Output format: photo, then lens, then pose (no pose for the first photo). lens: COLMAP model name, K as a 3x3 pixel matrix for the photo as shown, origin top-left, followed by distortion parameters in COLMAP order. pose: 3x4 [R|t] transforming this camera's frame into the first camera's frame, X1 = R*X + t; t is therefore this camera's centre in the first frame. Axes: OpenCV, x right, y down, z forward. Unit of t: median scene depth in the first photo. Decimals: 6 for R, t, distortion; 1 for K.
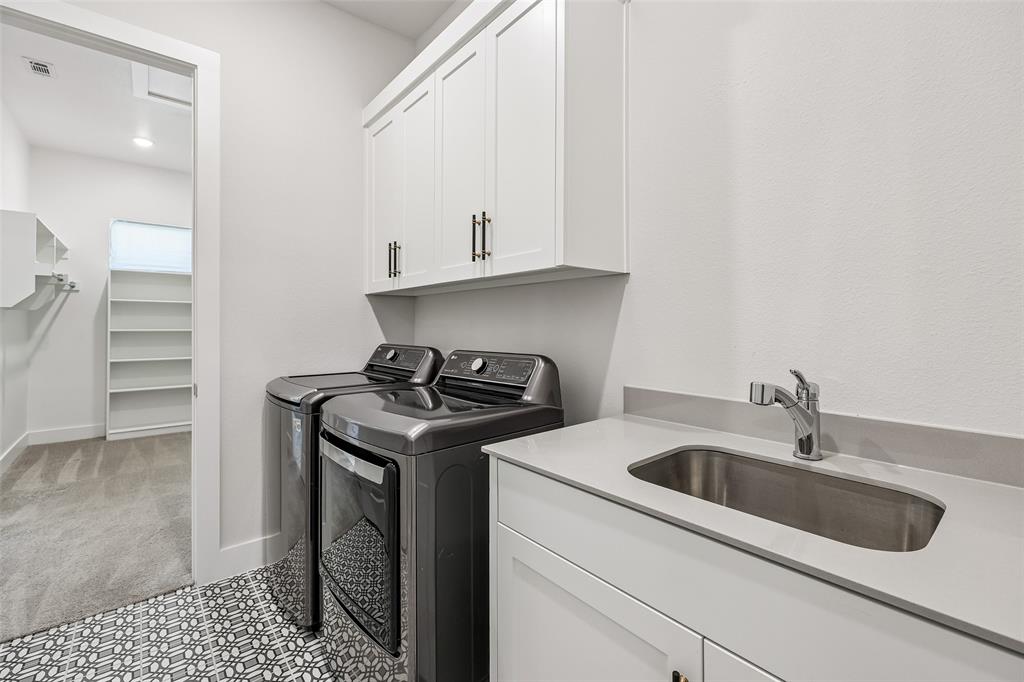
lens RADIAL K [[439.8, 0, 508.7], [0, 439.8, 321.0], [0, 0, 1]] dist [-0.001427, 0.000889]
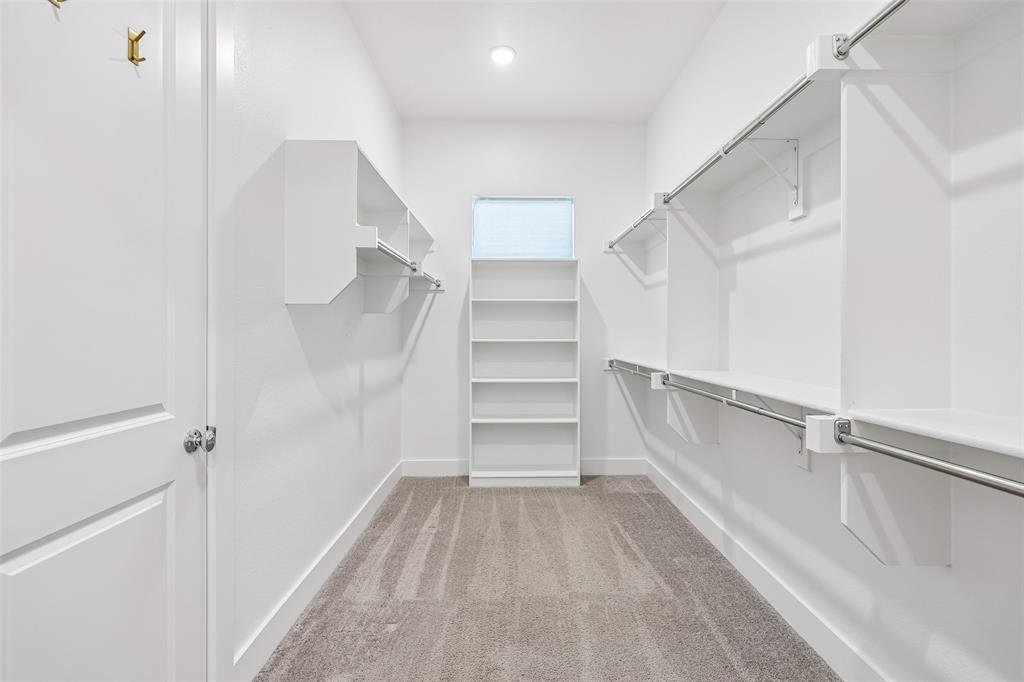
lens RADIAL K [[439.8, 0, 513.0], [0, 439.8, 336.5], [0, 0, 1]] dist [-0.001427, 0.000889]
pose [[0.770964, 0.004561, -0.636863, -0.376533], [0.006639, 0.999862, 0.015197, 0.003834], [0.636844, -0.015945, 0.770827, 0.468975]]
